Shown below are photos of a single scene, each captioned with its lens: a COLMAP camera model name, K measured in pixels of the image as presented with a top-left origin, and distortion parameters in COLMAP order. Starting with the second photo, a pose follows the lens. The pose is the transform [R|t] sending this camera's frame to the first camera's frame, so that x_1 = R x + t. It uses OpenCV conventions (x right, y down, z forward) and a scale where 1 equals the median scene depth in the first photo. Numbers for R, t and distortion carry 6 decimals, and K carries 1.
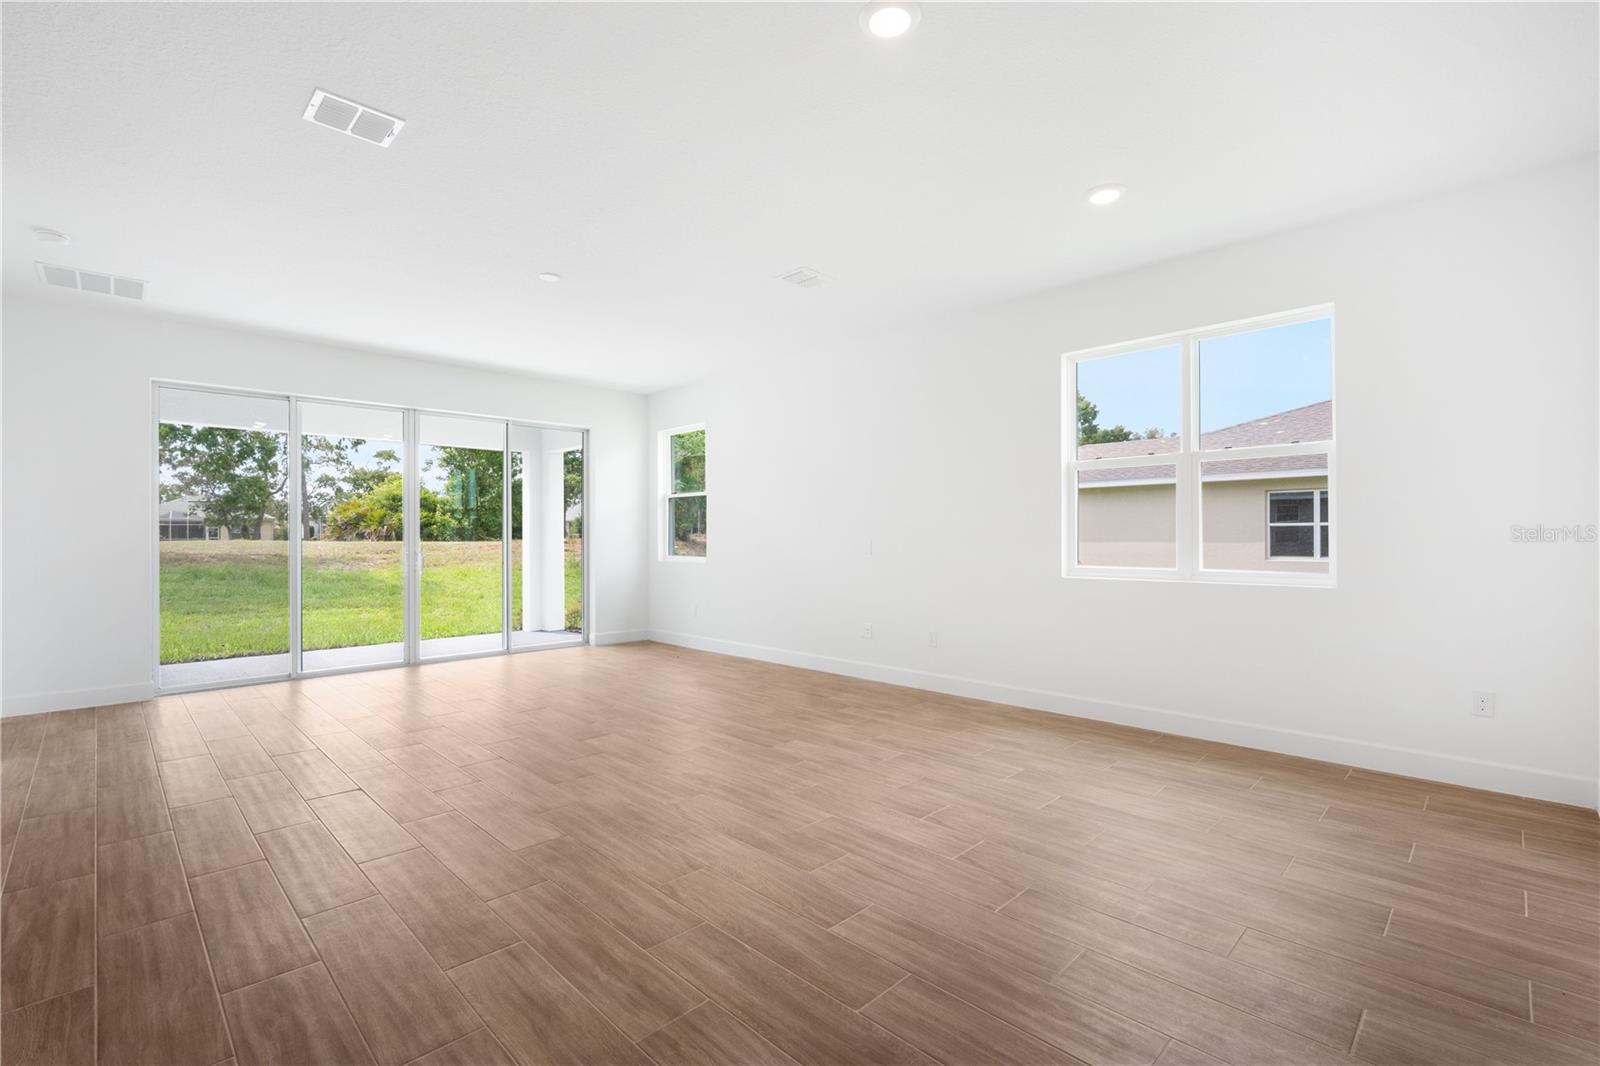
lens RADIAL K [[713.1, 0, 794.4], [0, 713.1, 538.4], [0, 0, 1]] dist [-0.001850, 0.000581]
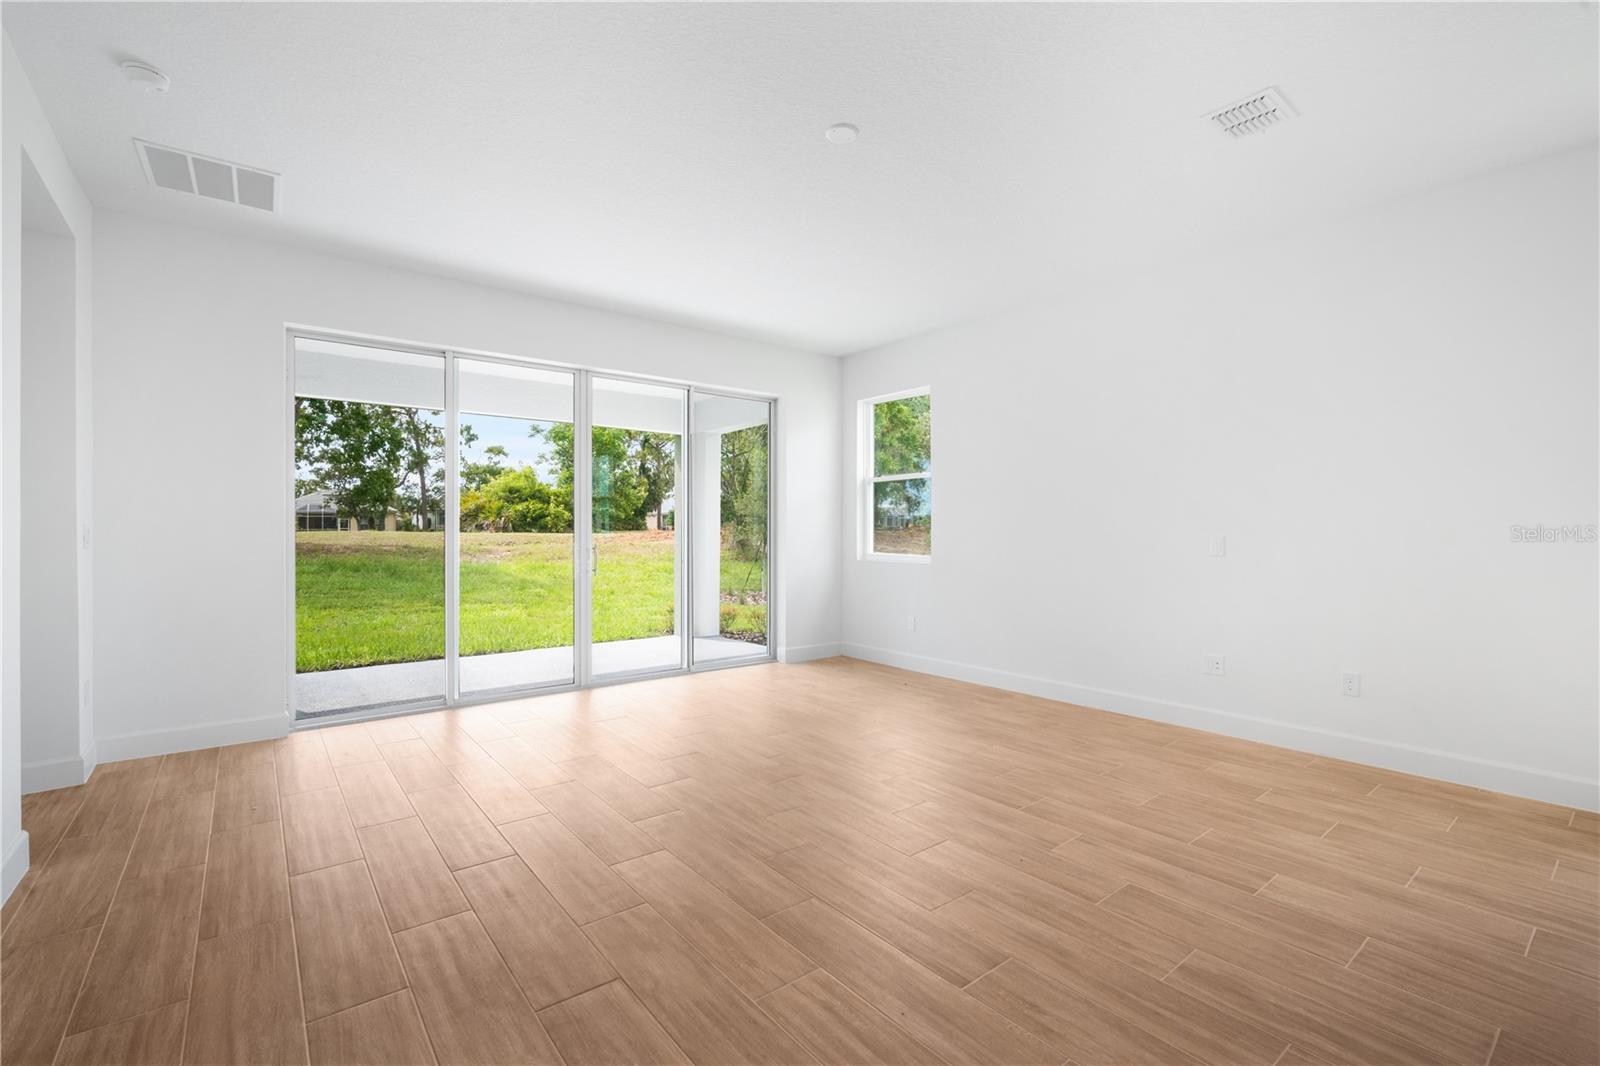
lens RADIAL K [[700.9, 0, 796.6], [0, 700.9, 535.7], [0, 0, 1]] dist [-0.004020, 0.000637]
pose [[0.993996, 0.005025, -0.109305, -0.152352], [-0.004332, 0.999969, 0.006581, -0.000359], [0.109334, -0.006068, 0.993987, 0.173804]]
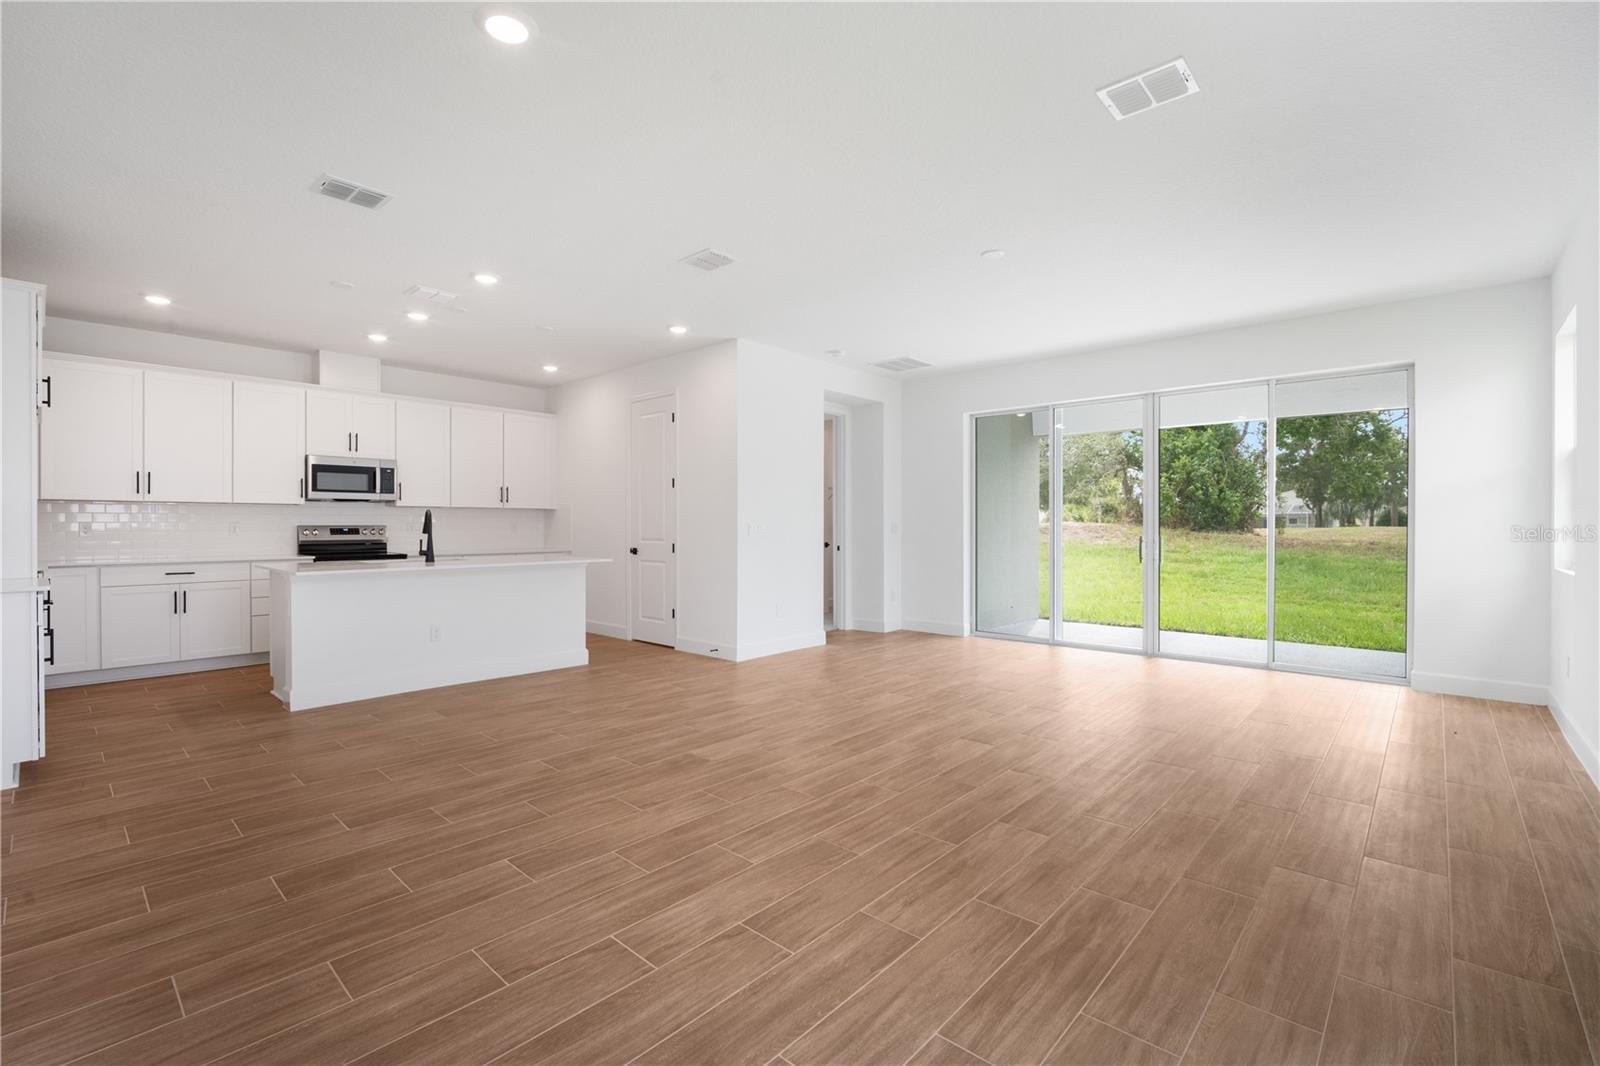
lens RADIAL K [[699.3, 0, 789.5], [0, 699.3, 527.0], [0, 0, 1]] dist [-0.005730, 0.000530]
pose [[0.045919, 0.005969, -0.998927, 0.287695], [-0.002413, 0.999980, 0.005864, -0.001849], [0.998942, 0.002141, 0.045933, 0.335170]]
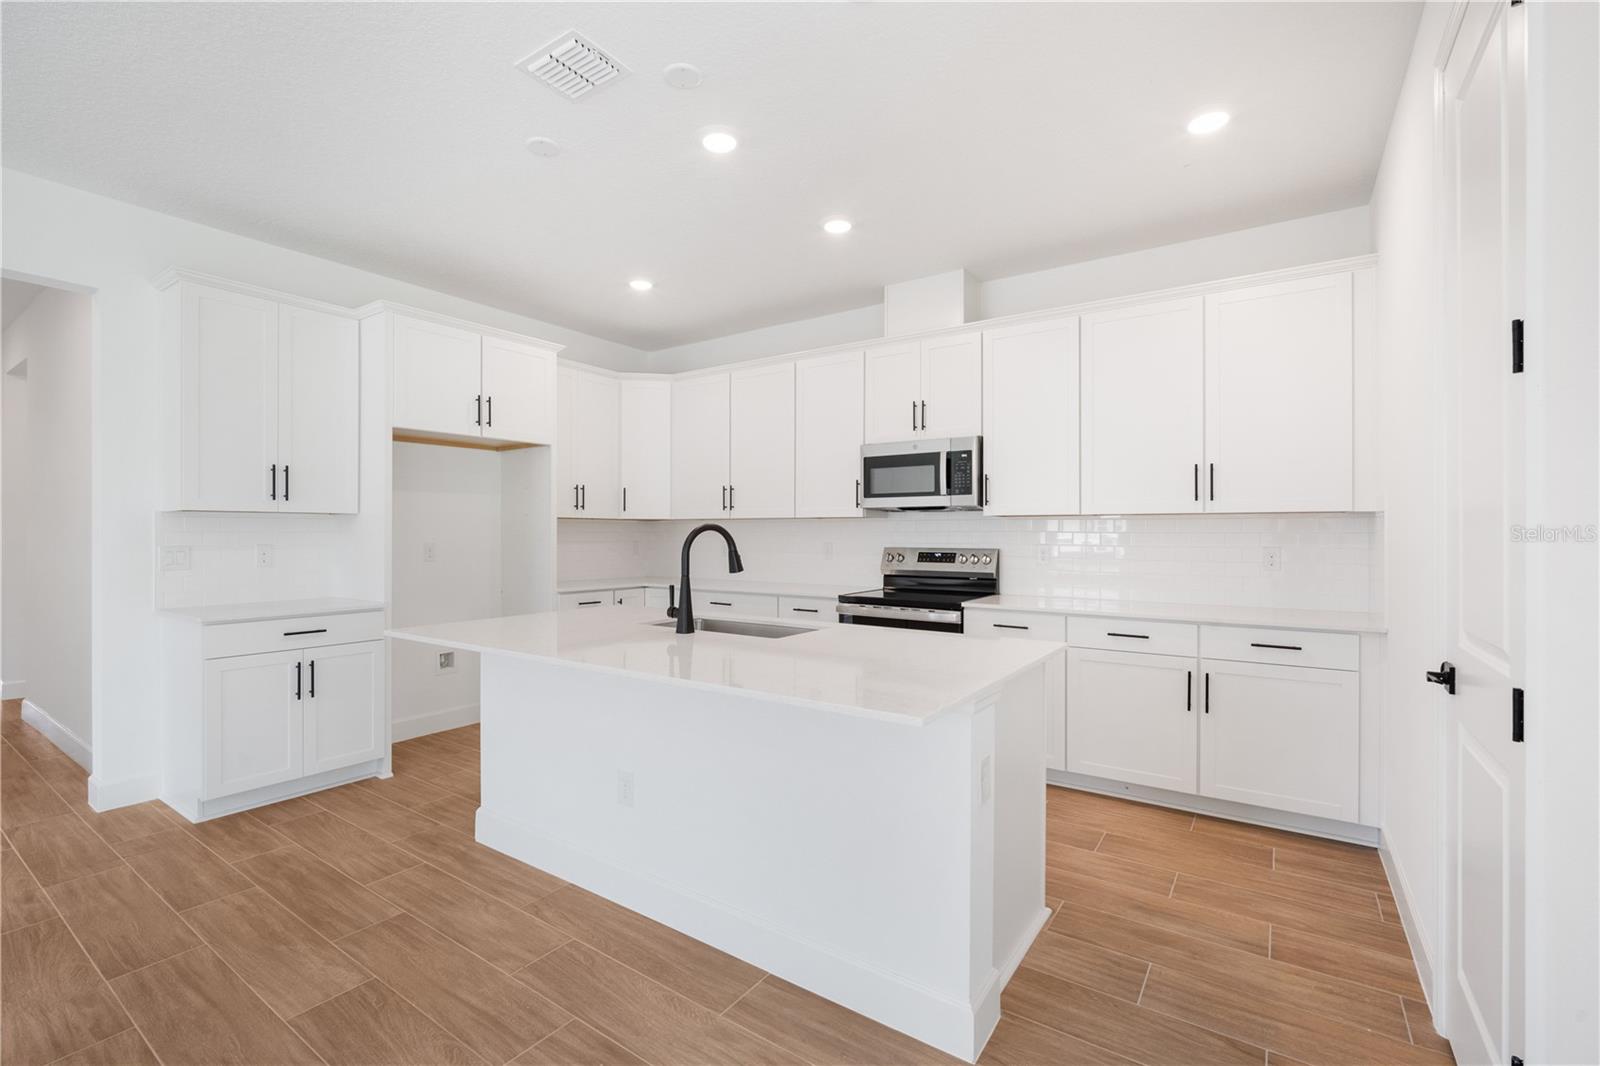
lens RADIAL K [[705.6, 0, 800.0], [0, 705.6, 533.0], [0, 0, 1]] dist [-0.002296, 0.000228]
pose [[-0.982509, -0.000258, -0.186213, -0.300602], [-0.000338, 1.000000, 0.000396, -0.008610], [0.186213, 0.000452, -0.982509, 0.350954]]
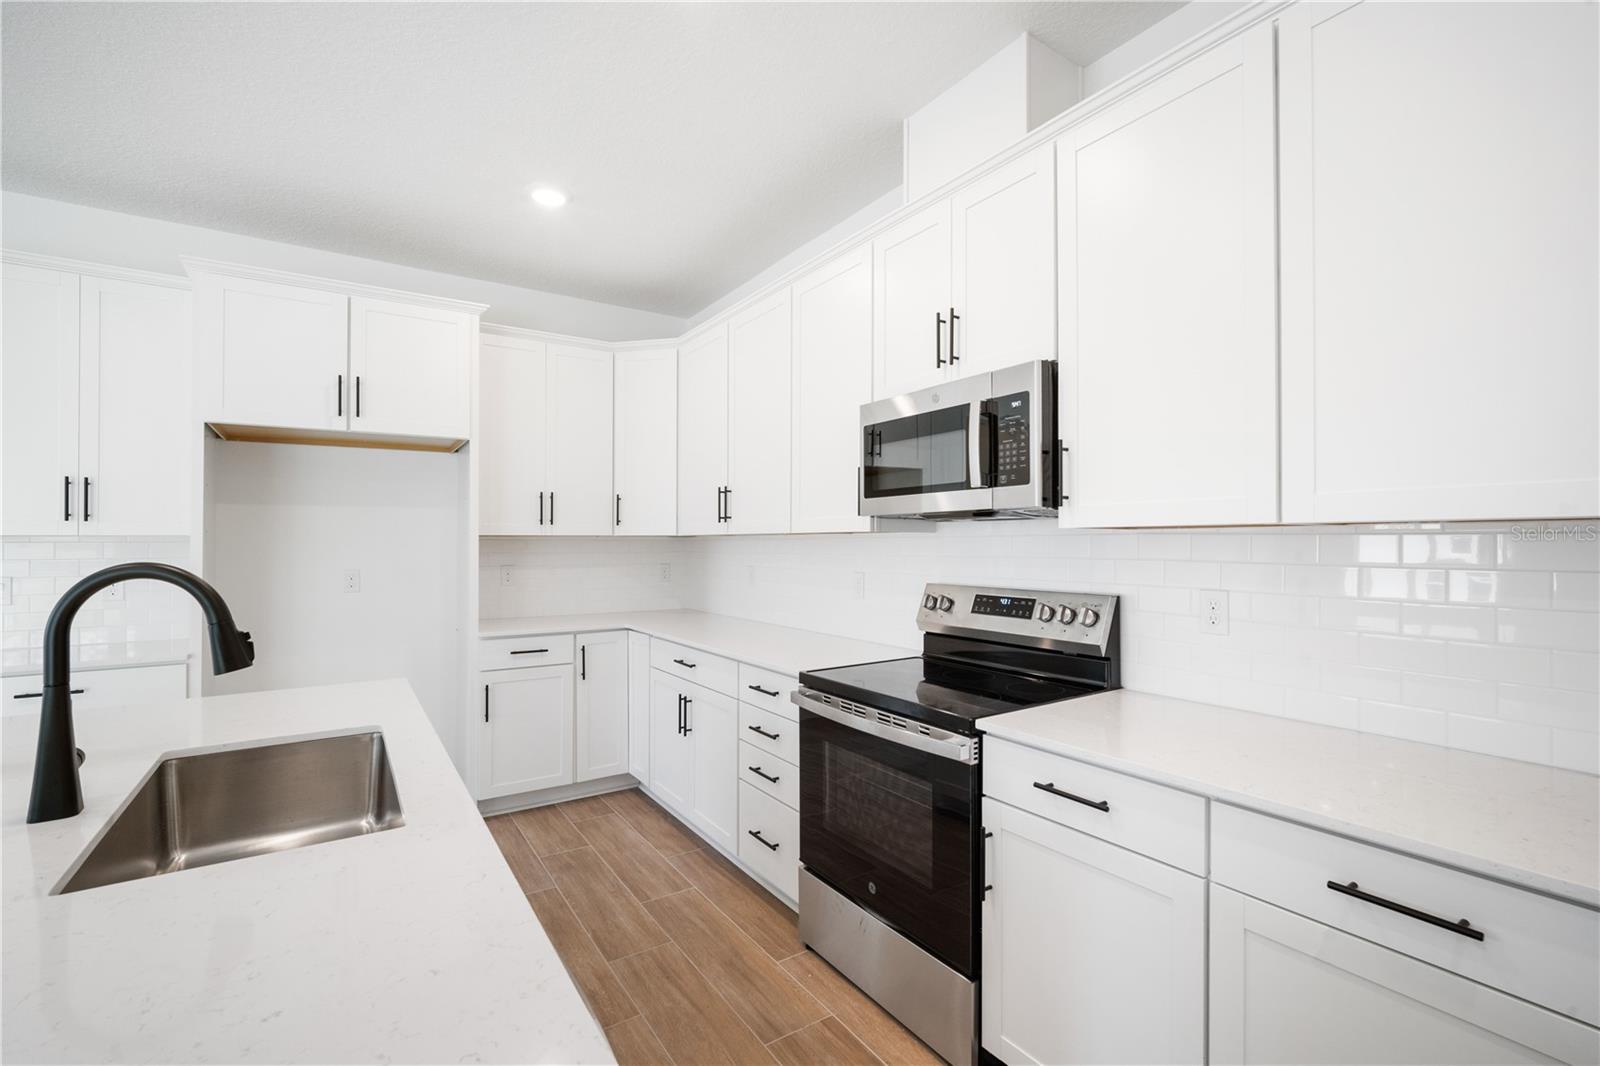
lens RADIAL K [[700.9, 0, 796.6], [0, 700.9, 535.7], [0, 0, 1]] dist [-0.004020, 0.000637]
pose [[-0.980830, 0.006422, 0.194757, -0.458982], [0.004890, 0.999953, -0.008345, -0.015686], [-0.194802, -0.007233, -0.980816, 0.158001]]
